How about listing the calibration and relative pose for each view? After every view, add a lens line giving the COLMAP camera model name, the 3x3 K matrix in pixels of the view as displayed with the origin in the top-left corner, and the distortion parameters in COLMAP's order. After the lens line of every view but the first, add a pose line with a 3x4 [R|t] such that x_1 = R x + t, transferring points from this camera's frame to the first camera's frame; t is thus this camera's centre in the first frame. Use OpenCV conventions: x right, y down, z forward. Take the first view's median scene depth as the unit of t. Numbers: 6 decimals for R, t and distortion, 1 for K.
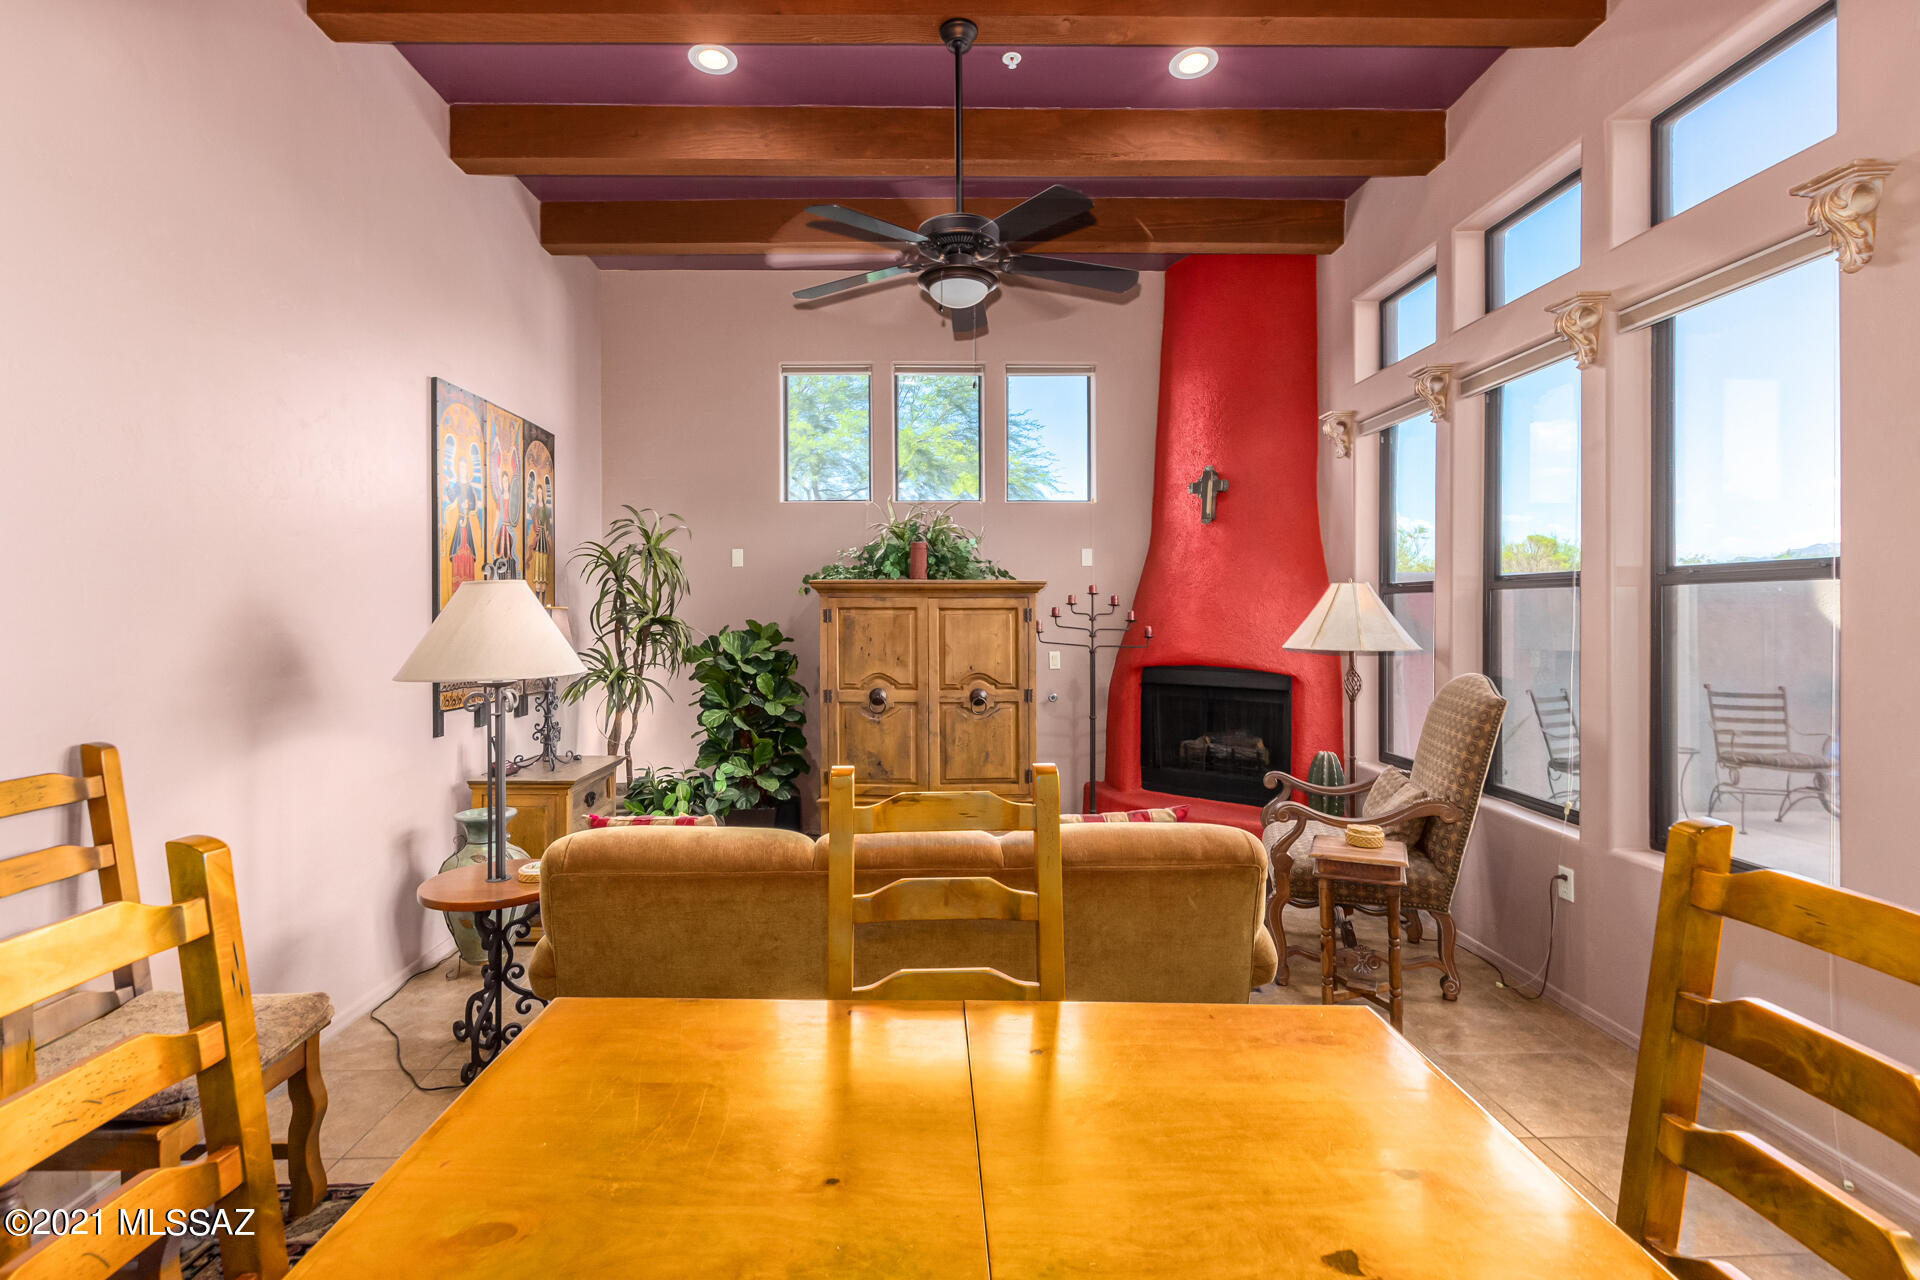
lens RADIAL K [[885.6, 0, 931.8], [0, 885.6, 626.7], [0, 0, 1]] dist [0.011172, -0.004787]
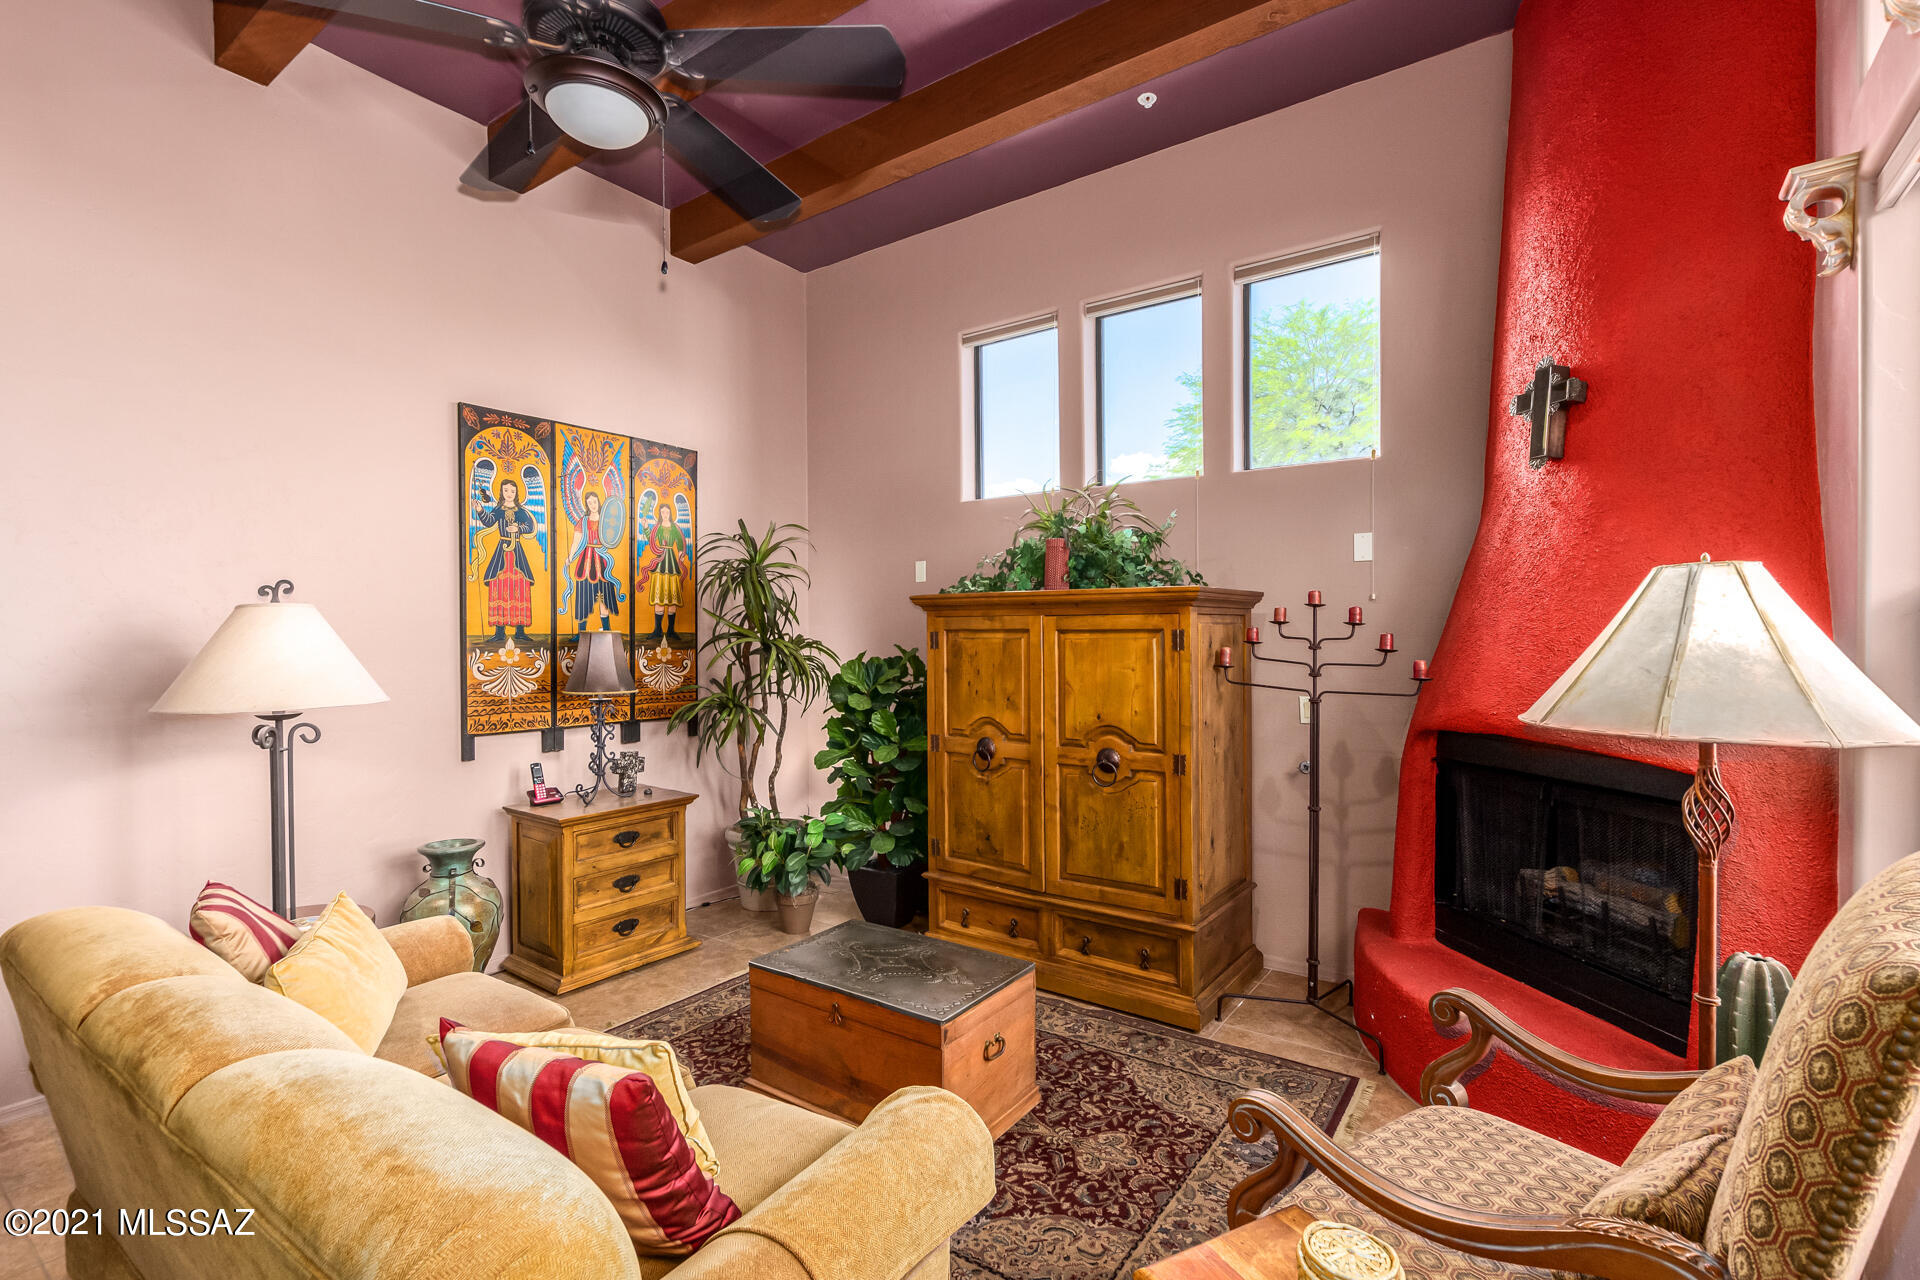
lens RADIAL K [[885.6, 0, 932.6], [0, 885.6, 652.3], [0, 0, 1]] dist [0.011172, -0.004787]
pose [[0.806950, 0.011859, -0.590500, 0.343819], [-0.007439, 0.999923, 0.009916, -0.009319], [0.590573, -0.003609, 0.806976, 0.370610]]
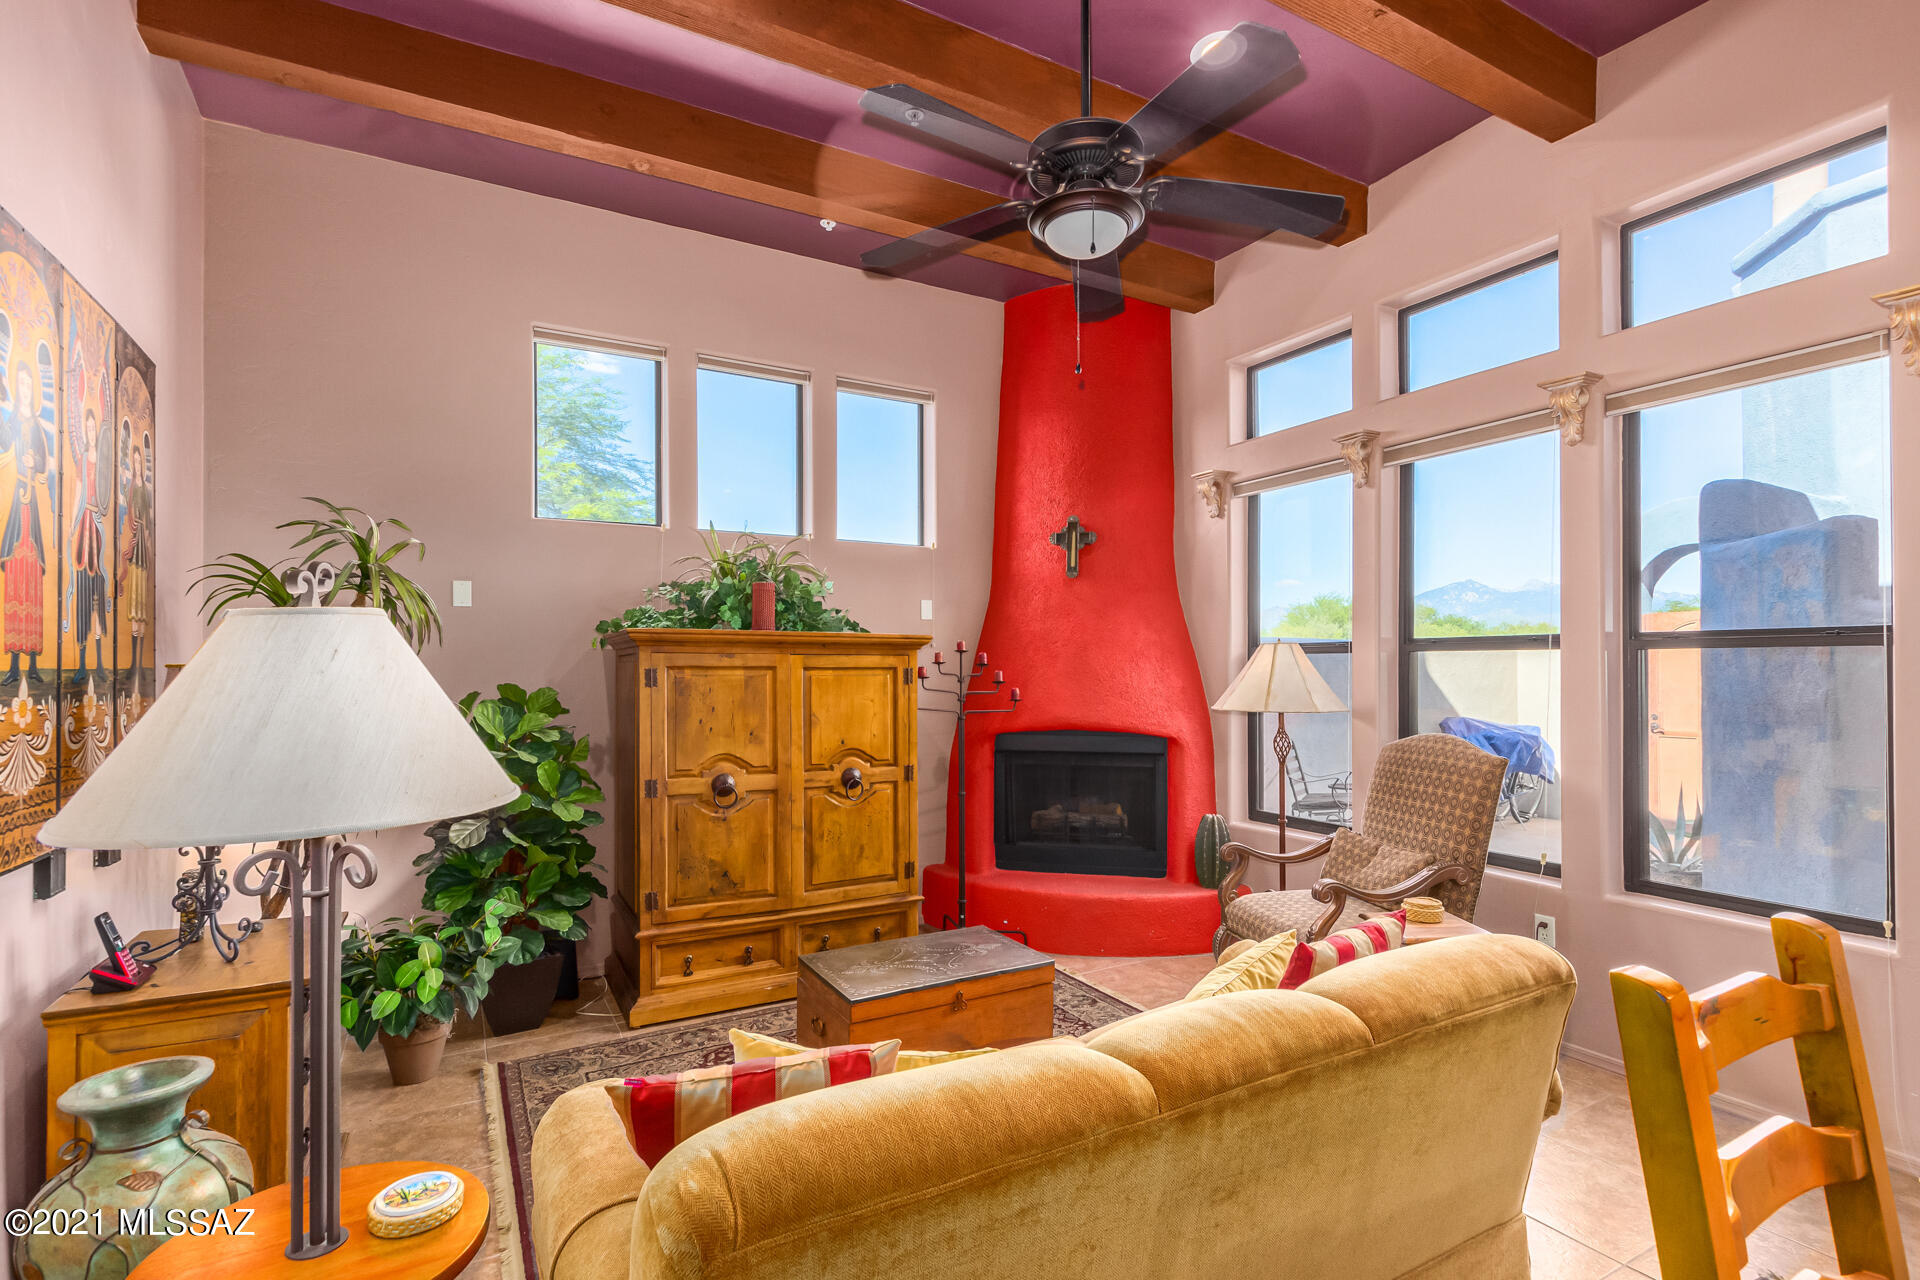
lens RADIAL K [[885.6, 0, 979.3], [0, 885.6, 676.5], [0, 0, 1]] dist [0.011172, -0.004787]
pose [[0.877688, -0.002145, 0.479228, -0.230662], [0.006648, 0.999948, -0.007698, -0.005815], [-0.479187, 0.009943, 0.877657, 0.236312]]
